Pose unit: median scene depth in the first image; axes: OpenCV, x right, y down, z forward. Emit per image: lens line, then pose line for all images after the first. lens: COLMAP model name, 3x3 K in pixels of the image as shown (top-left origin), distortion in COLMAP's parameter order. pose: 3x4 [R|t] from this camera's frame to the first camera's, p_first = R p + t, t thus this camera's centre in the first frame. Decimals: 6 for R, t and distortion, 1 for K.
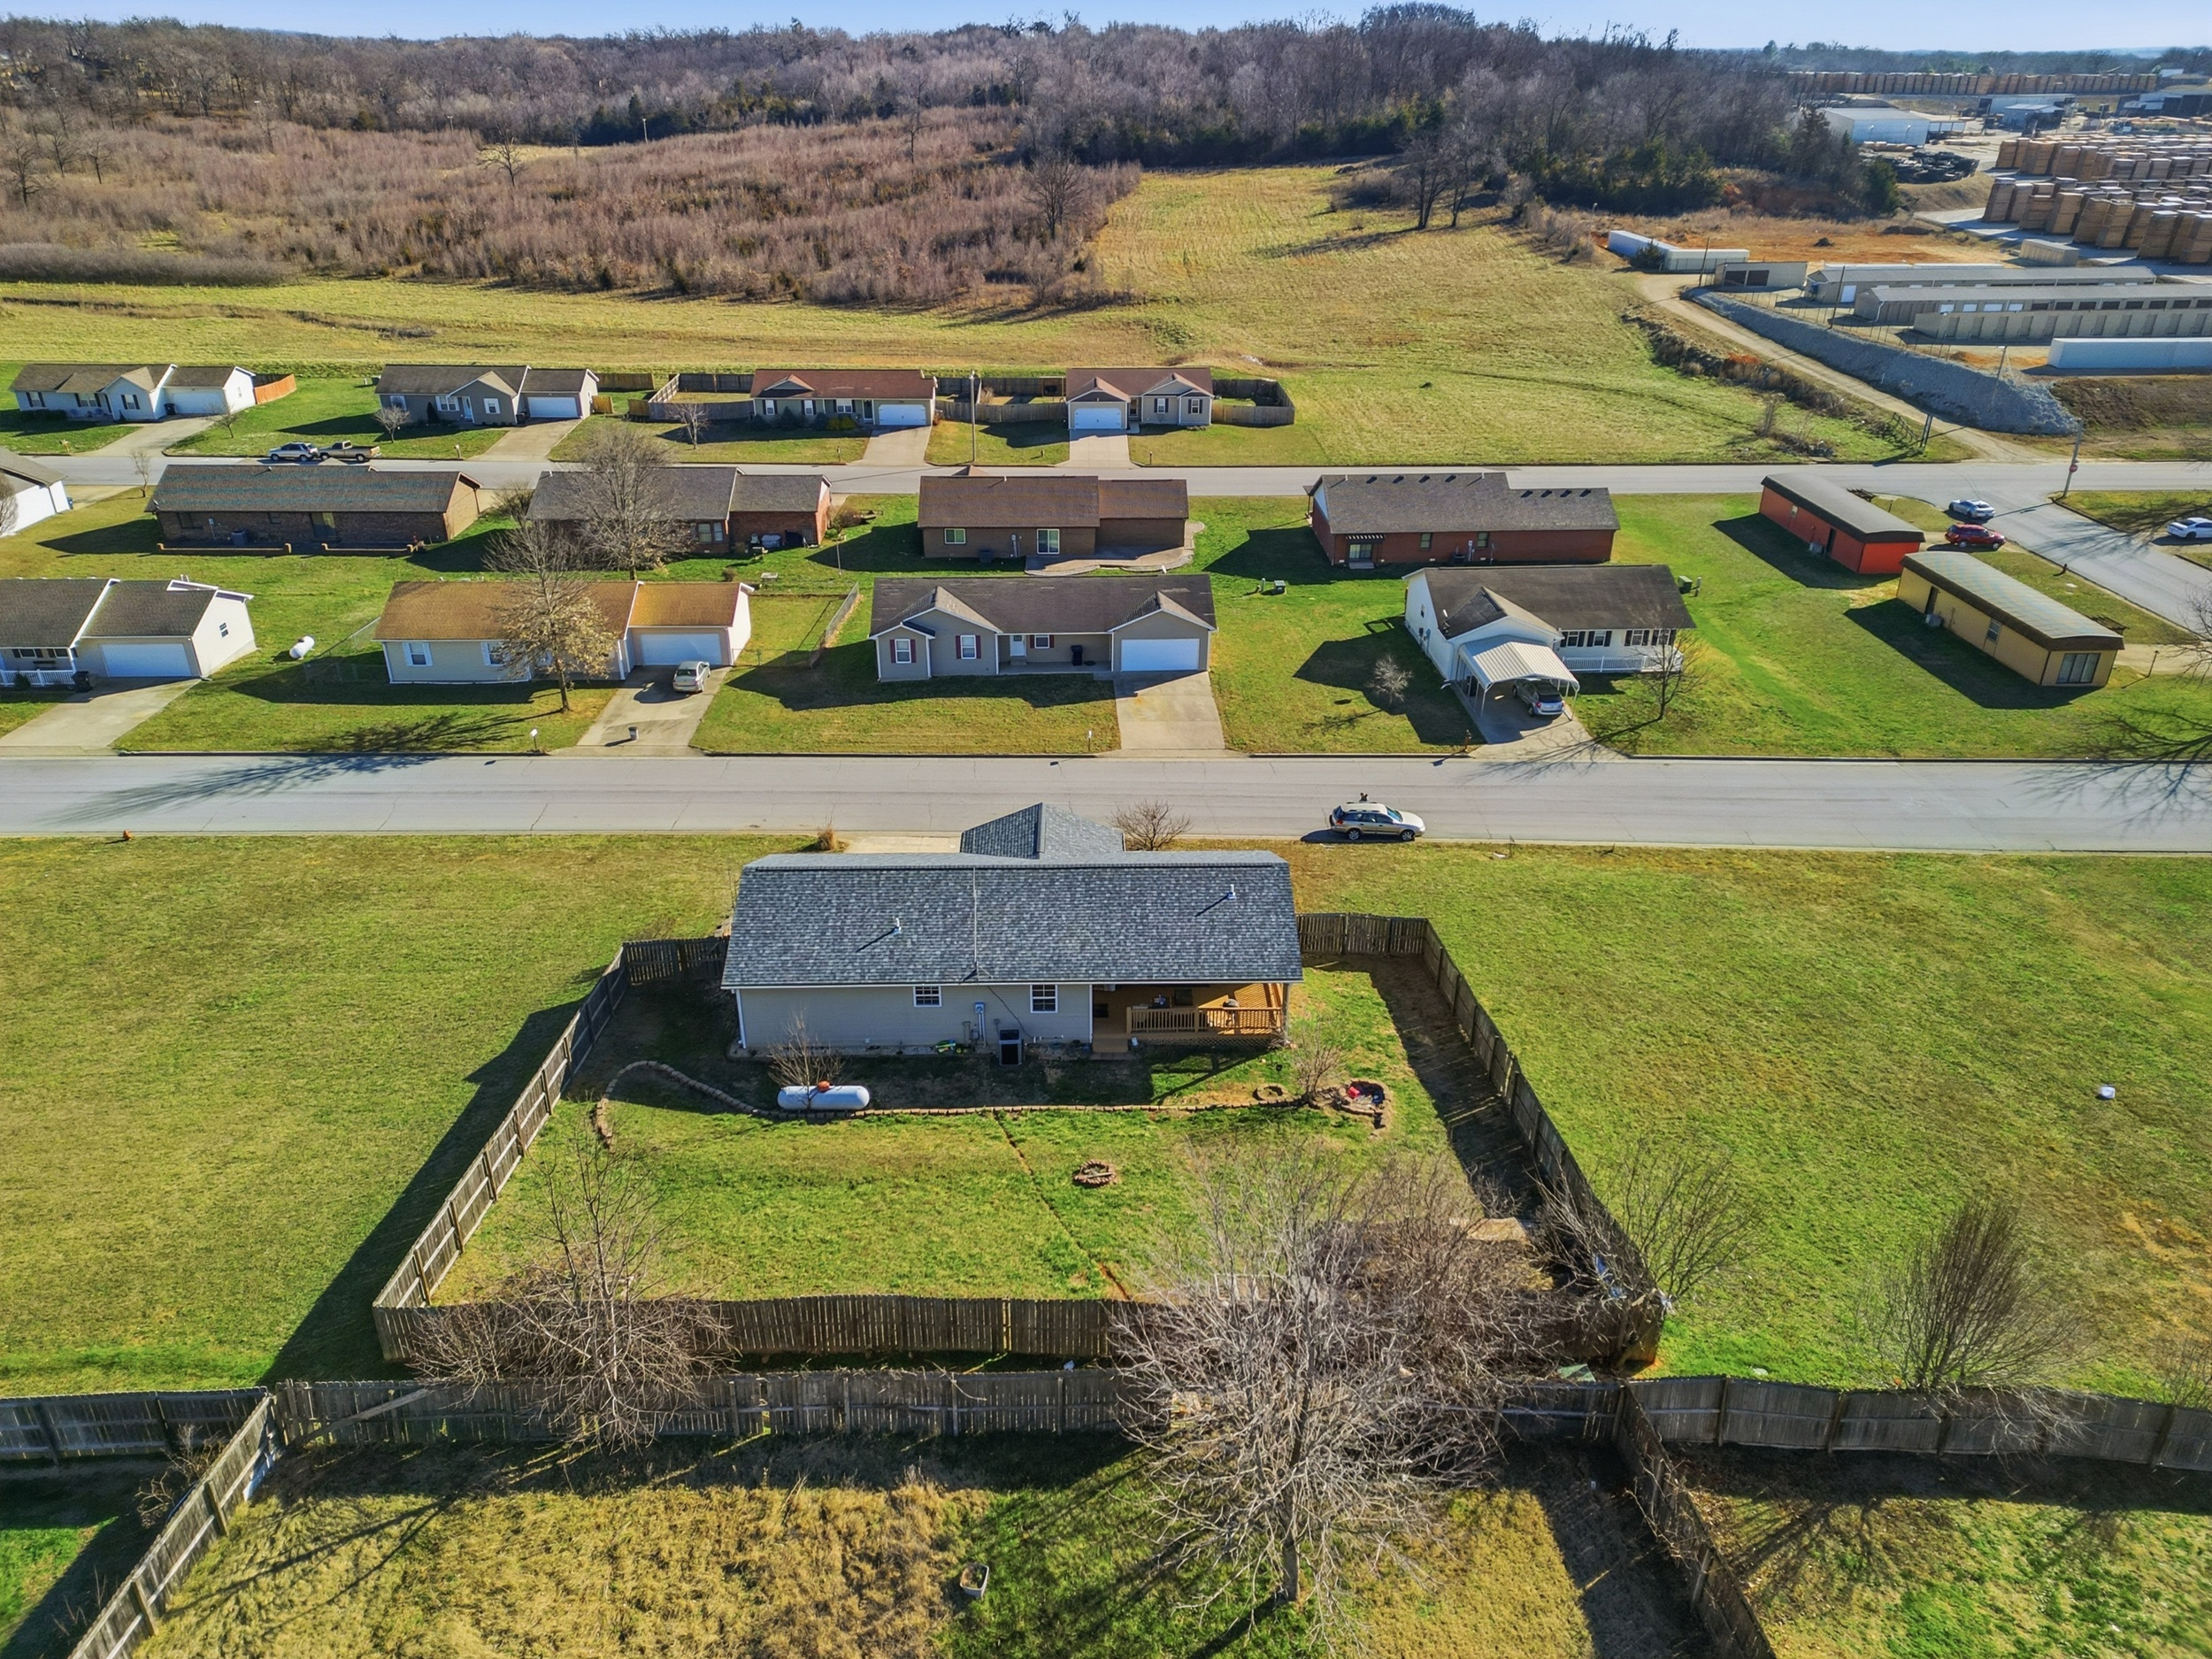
lens RADIAL K [[1524.3, 0, 1098.1], [0, 1524.3, 829.6], [0, 0, 1]] dist [0.084945, -0.073009]
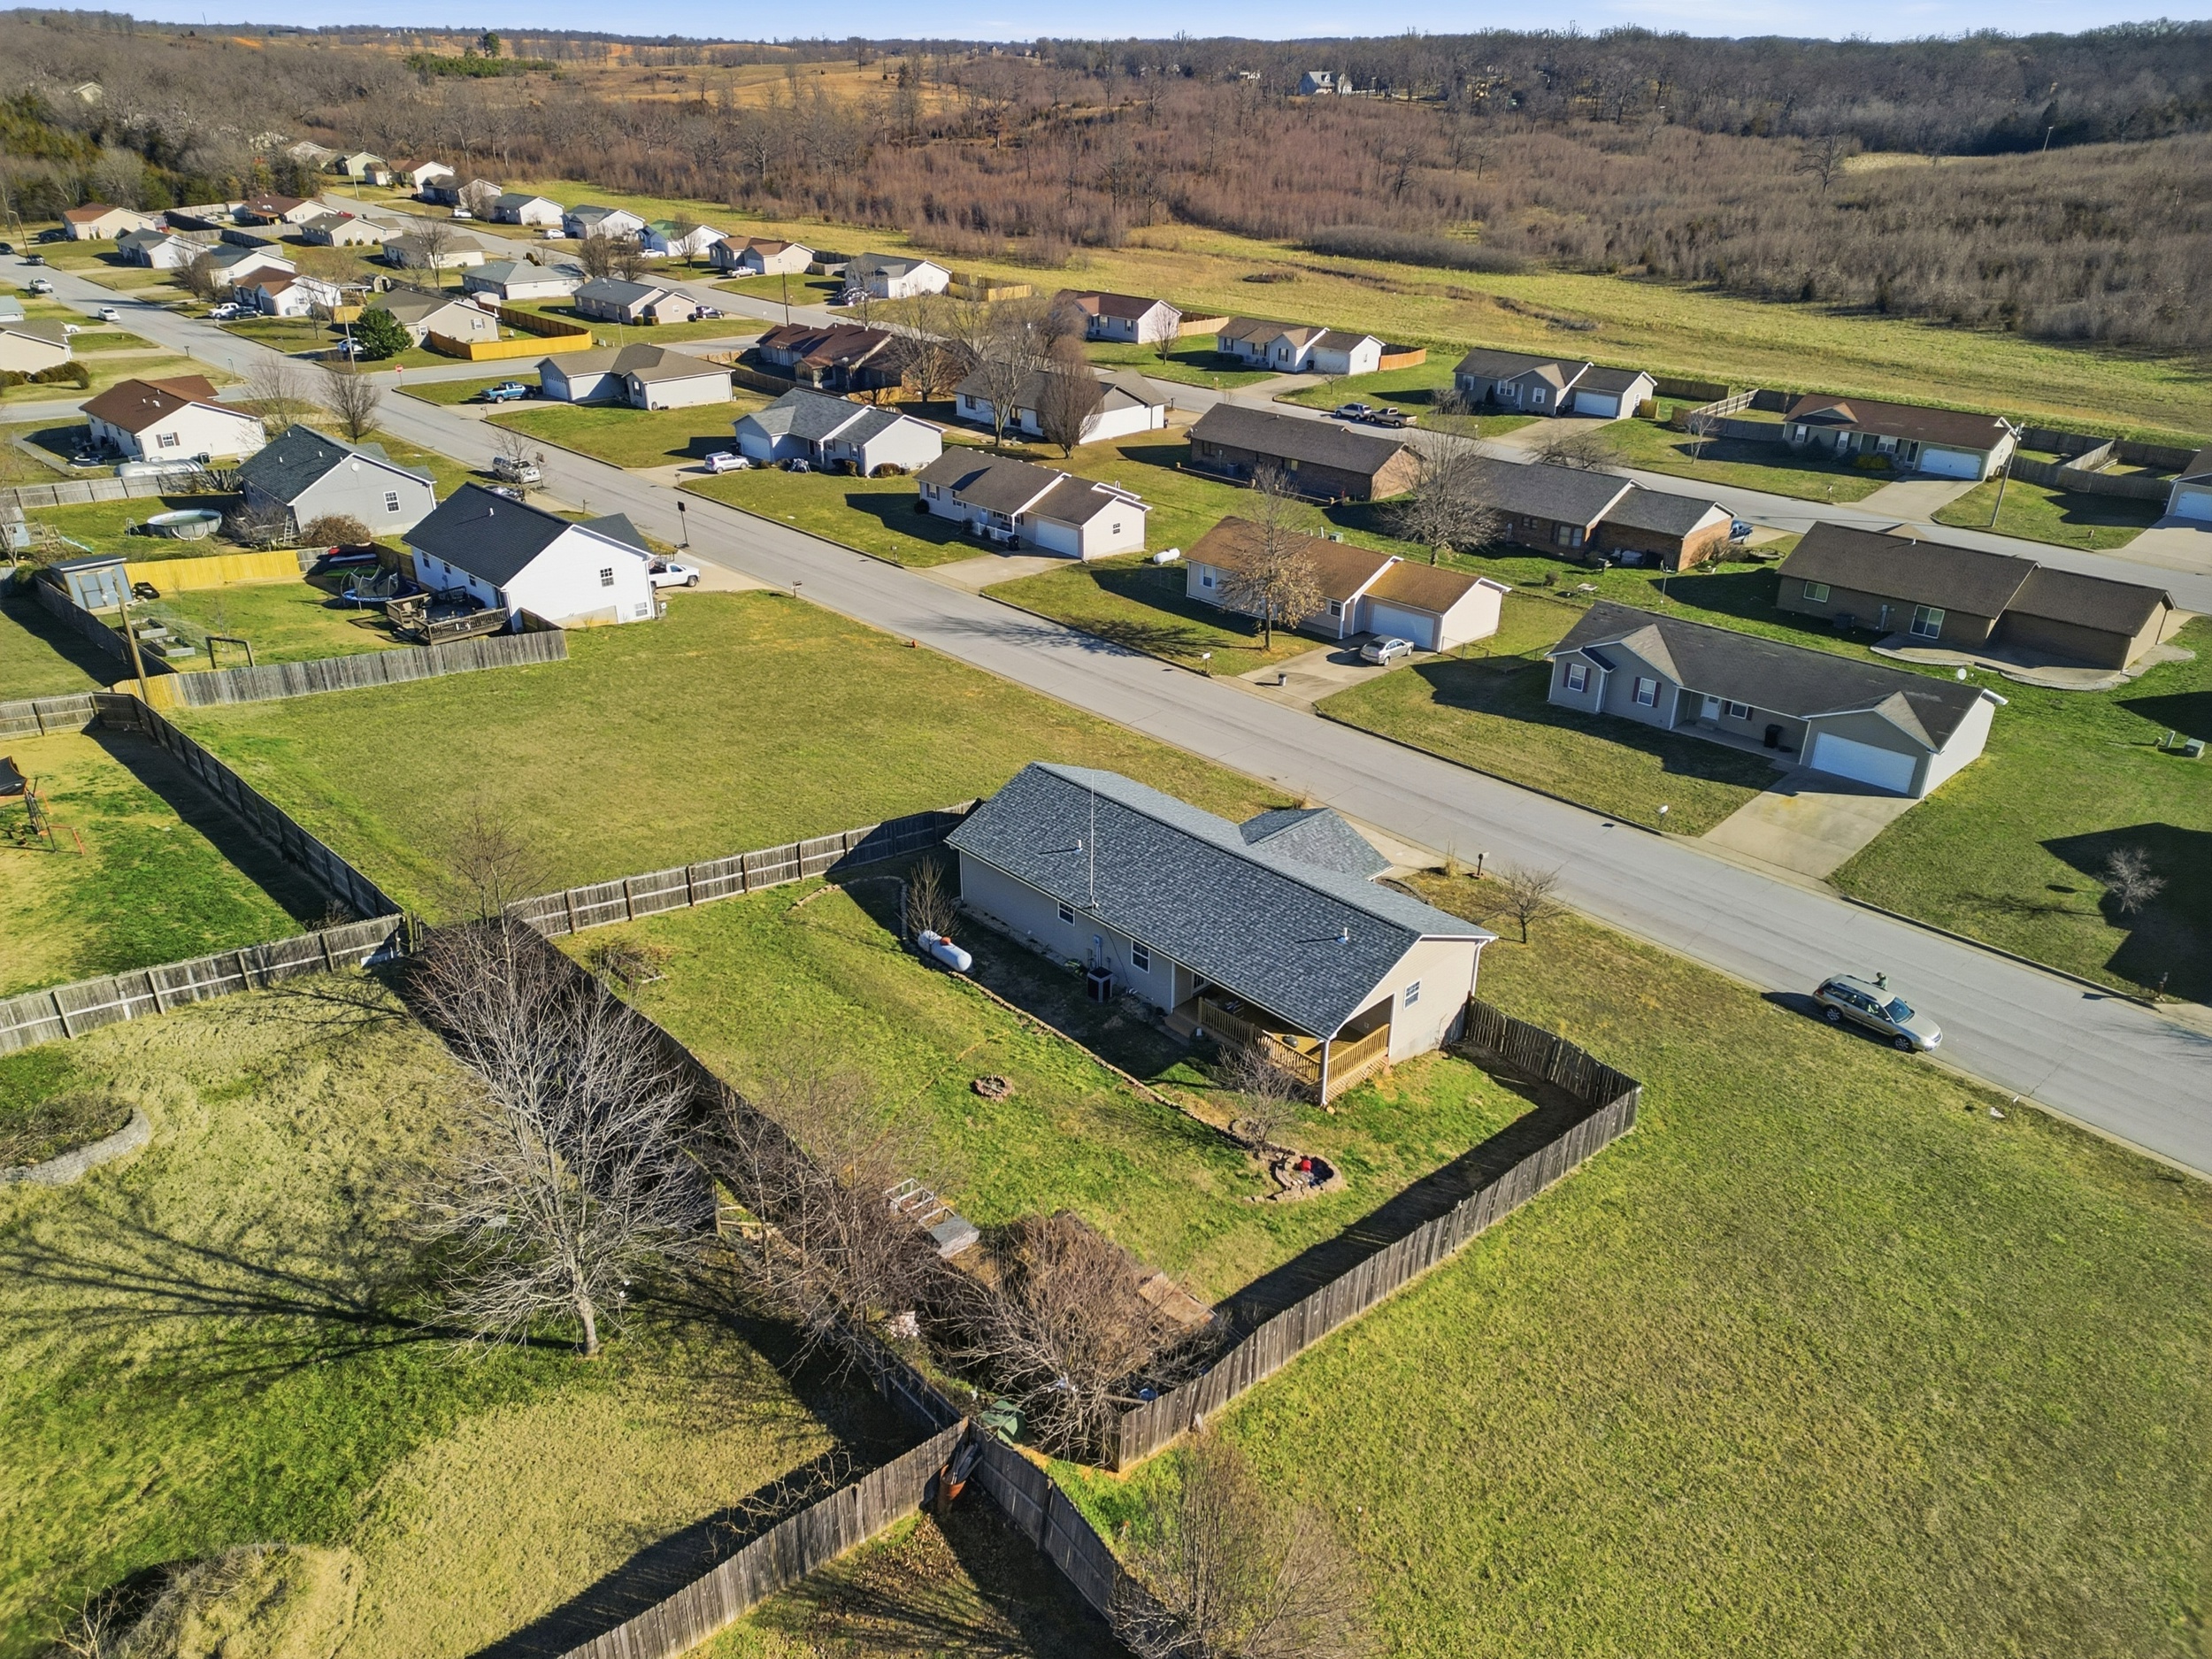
lens RADIAL K [[1524.3, 0, 1094.5], [0, 1524.3, 828.2], [0, 0, 1]] dist [0.084945, -0.073009]
pose [[0.676371, 0.325304, -0.660833, 0.346967], [-0.327925, 0.936358, 0.125299, -0.052753], [0.659536, 0.131955, 0.740000, 0.107135]]
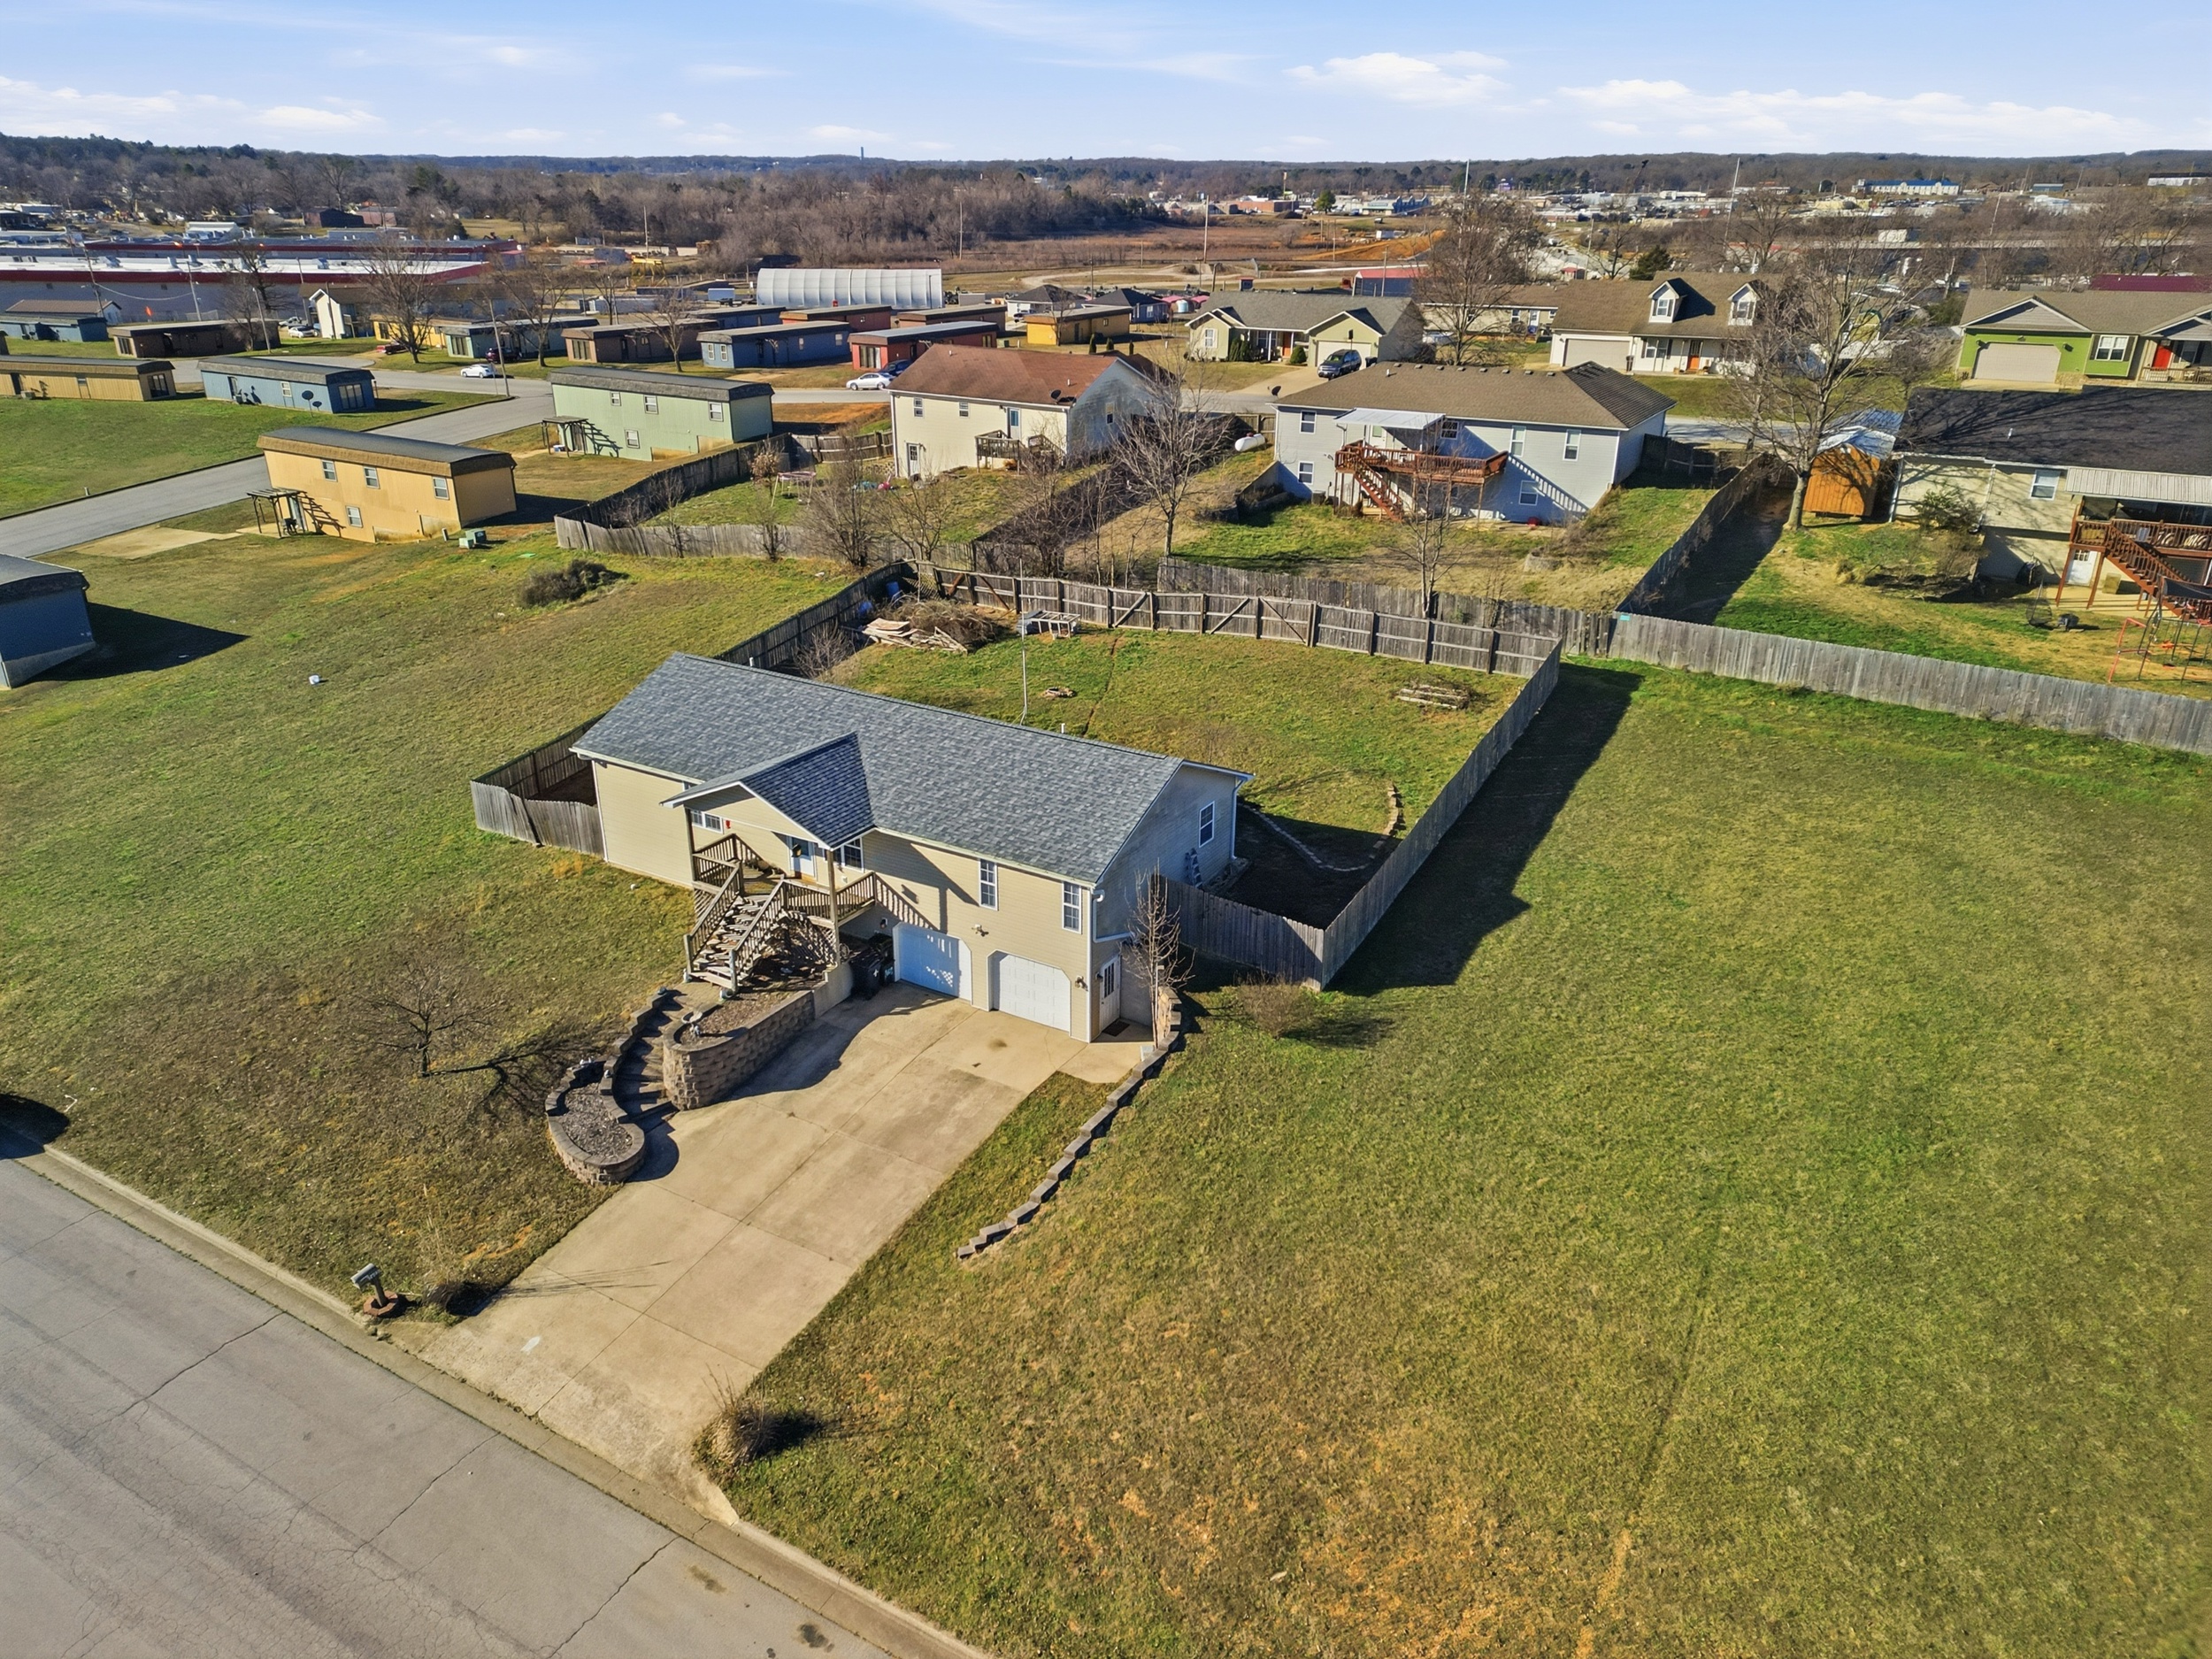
lens RADIAL K [[1524.3, 0, 1105.1], [0, 1524.3, 824.0], [0, 0, 1]] dist [0.084945, -0.073009]
pose [[-0.846072, -0.210515, 0.489741, -0.349884], [0.232399, 0.681149, 0.694282, -0.300570], [-0.479743, 0.701227, -0.527377, 0.865553]]
